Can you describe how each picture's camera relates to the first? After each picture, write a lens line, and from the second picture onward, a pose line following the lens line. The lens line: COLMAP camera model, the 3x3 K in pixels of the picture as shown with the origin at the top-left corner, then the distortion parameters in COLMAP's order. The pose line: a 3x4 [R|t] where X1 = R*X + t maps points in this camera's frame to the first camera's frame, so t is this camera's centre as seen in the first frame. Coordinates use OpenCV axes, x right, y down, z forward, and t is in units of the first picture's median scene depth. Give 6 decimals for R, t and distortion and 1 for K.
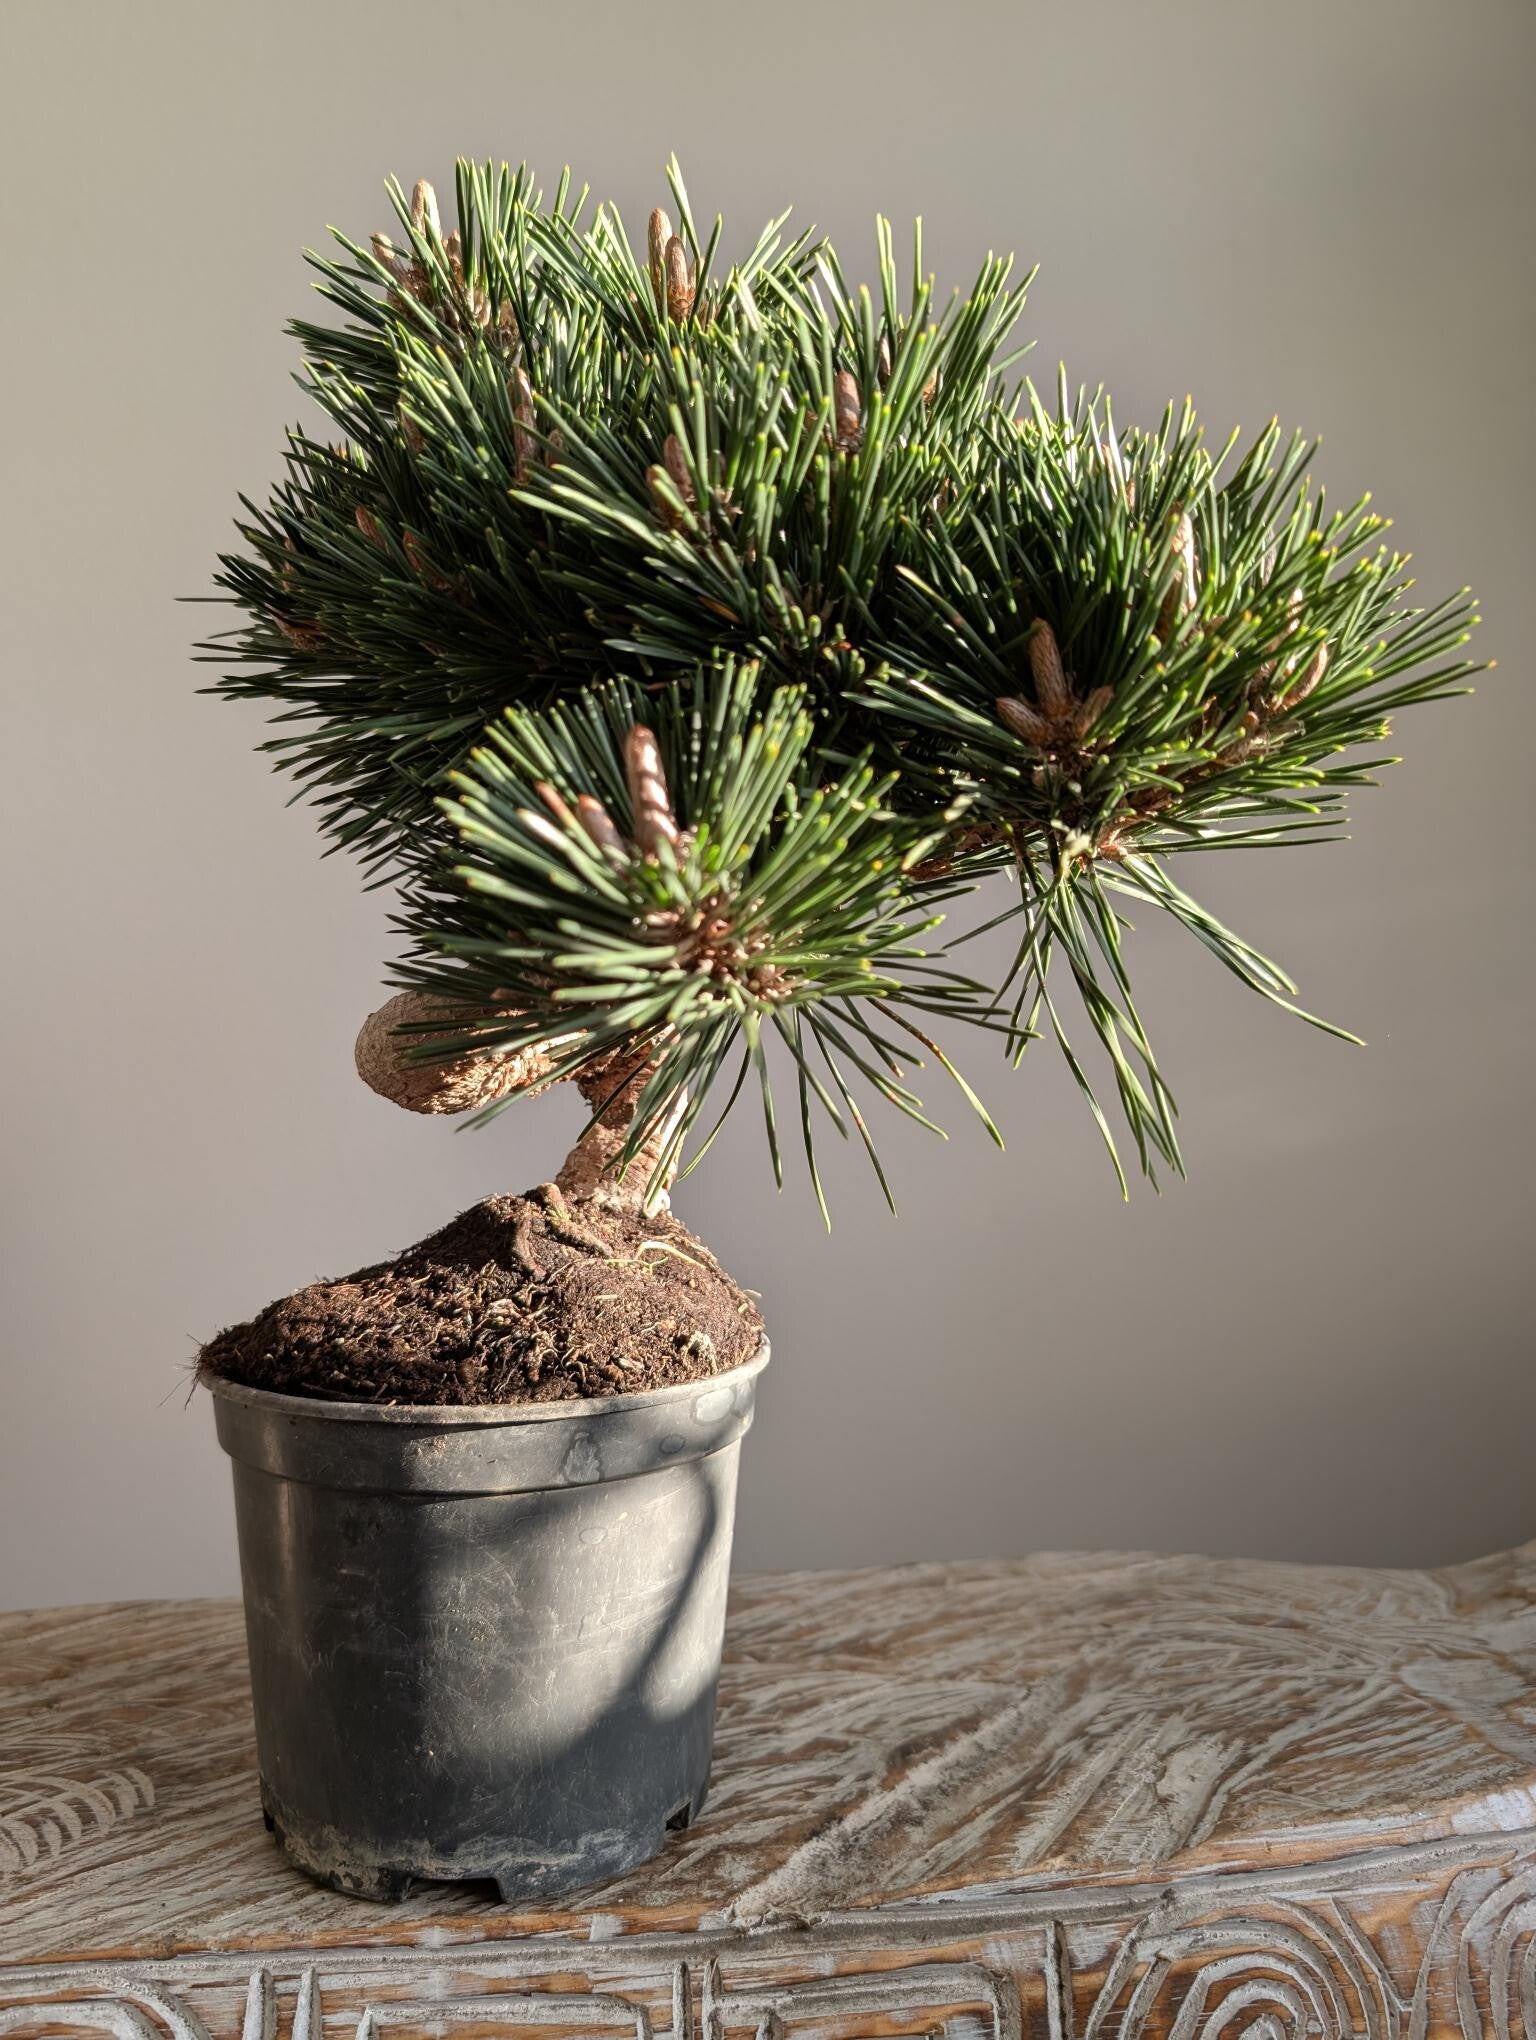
lens RADIAL K [[1501.9, 0, 731.2], [0, 1501.9, 1011.2], [0, 0, 1]] dist [-0.001324, -0.012513]
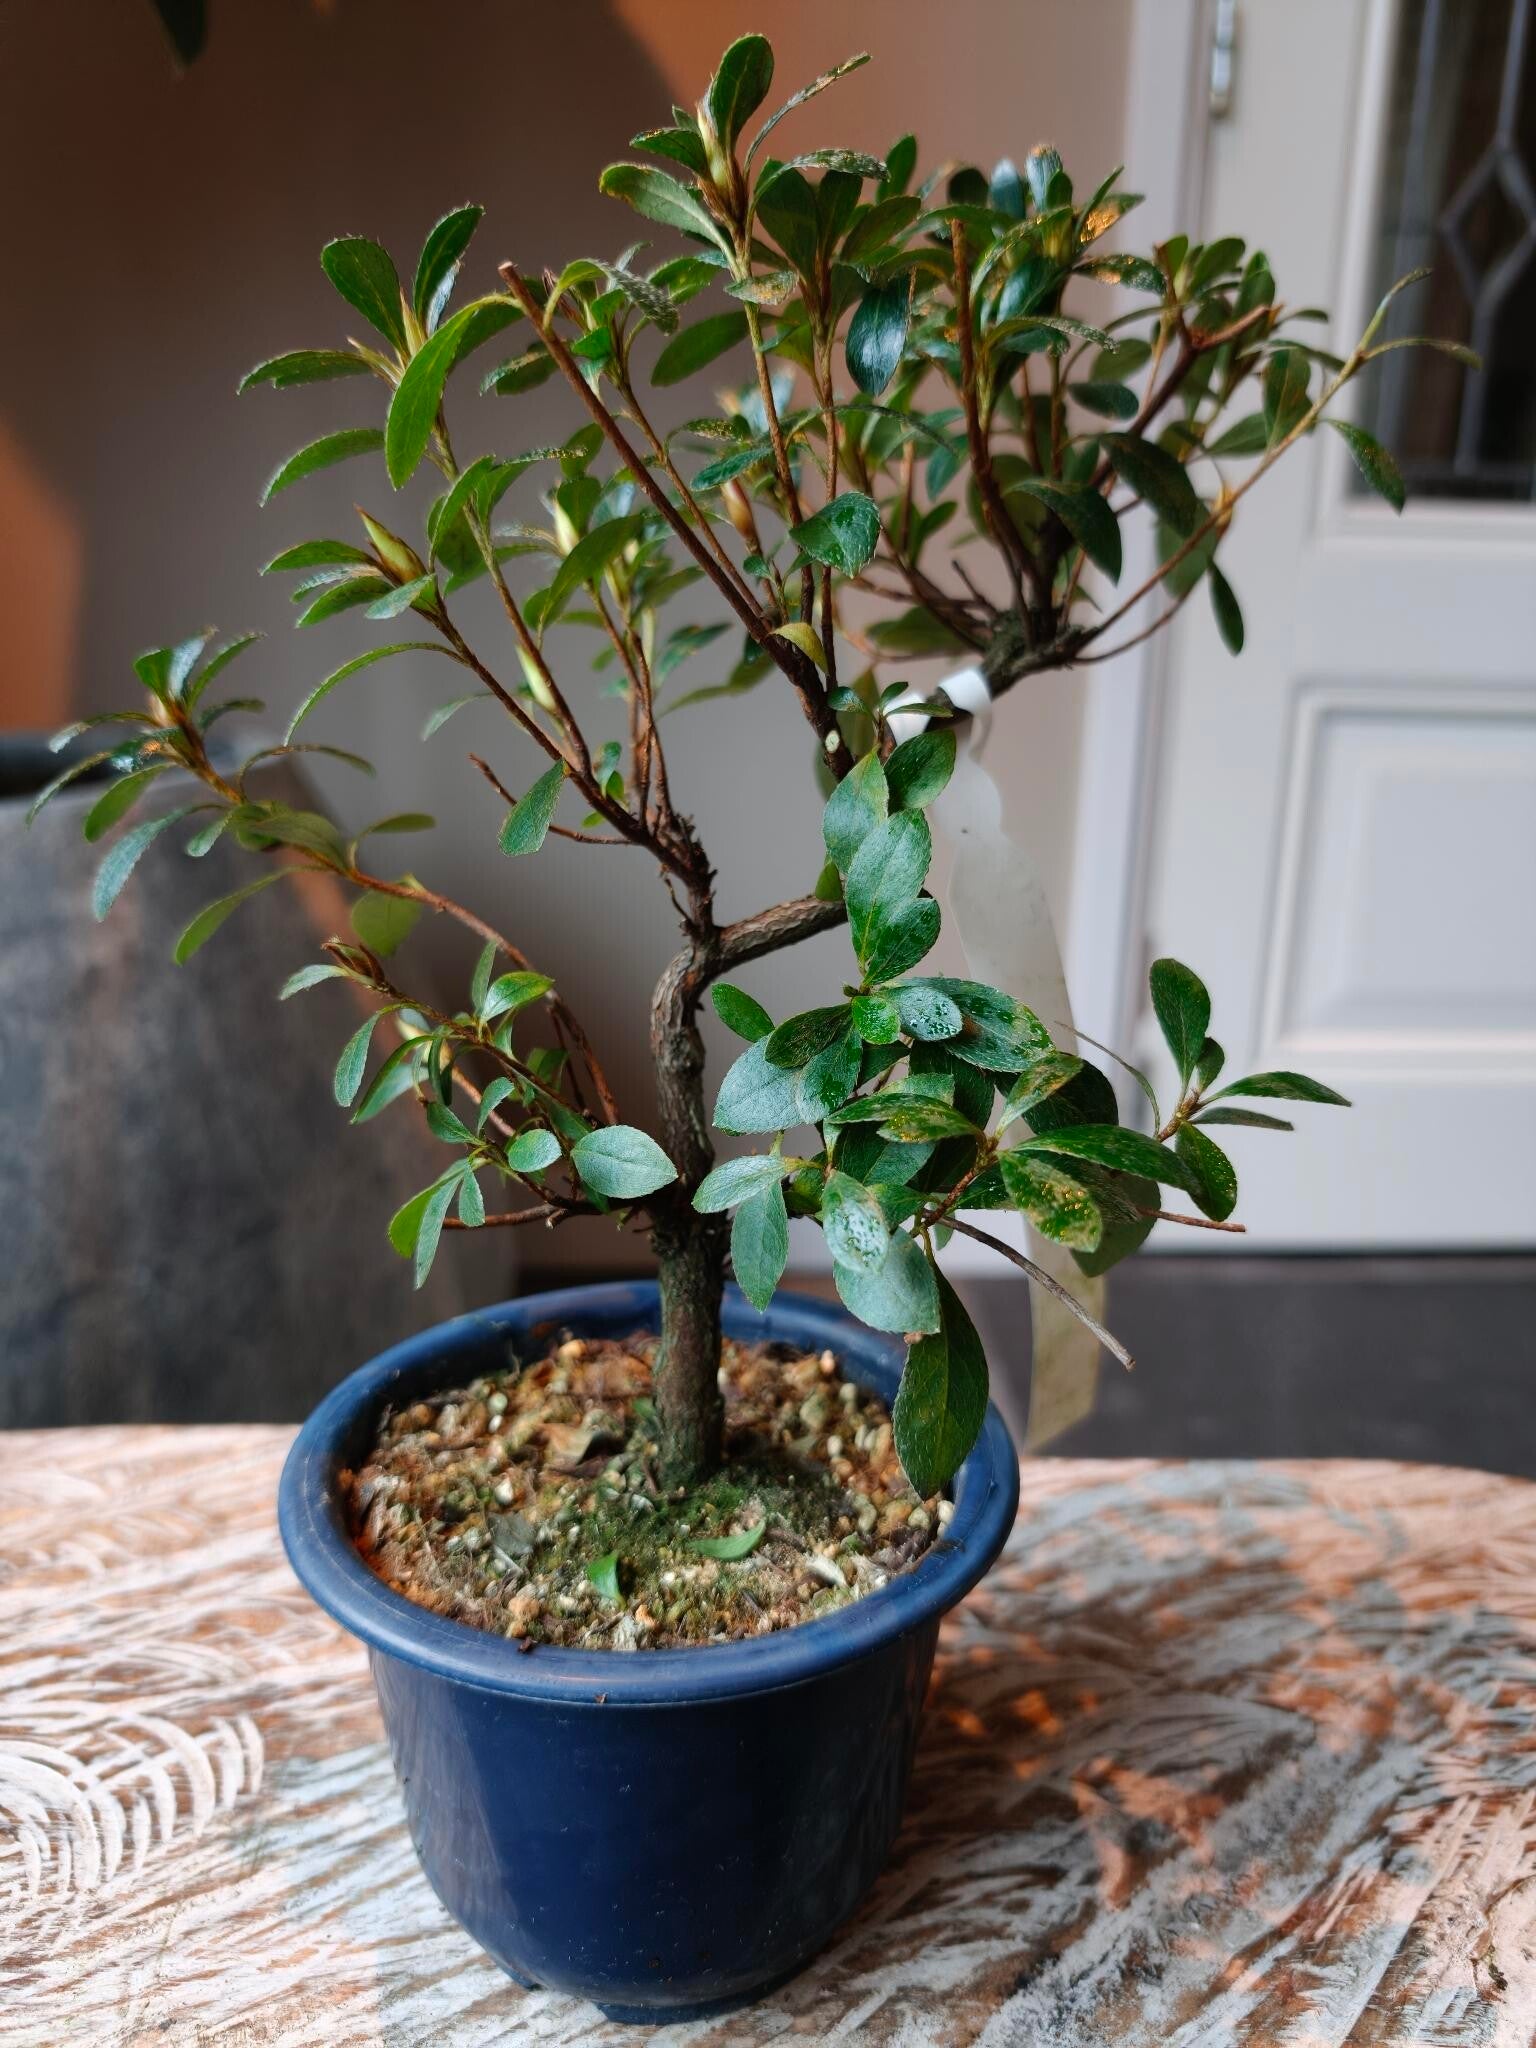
lens RADIAL K [[1500.3, 0, 779.7], [0, 1500.3, 1023.4], [0, 0, 1]] dist [-0.068156, 0.041634]
pose [[0.986254, 0.071281, -0.149069, 0.008608], [-0.022190, 0.951130, 0.307993, -0.168357], [0.163738, -0.300451, 0.939638, 0.393283]]
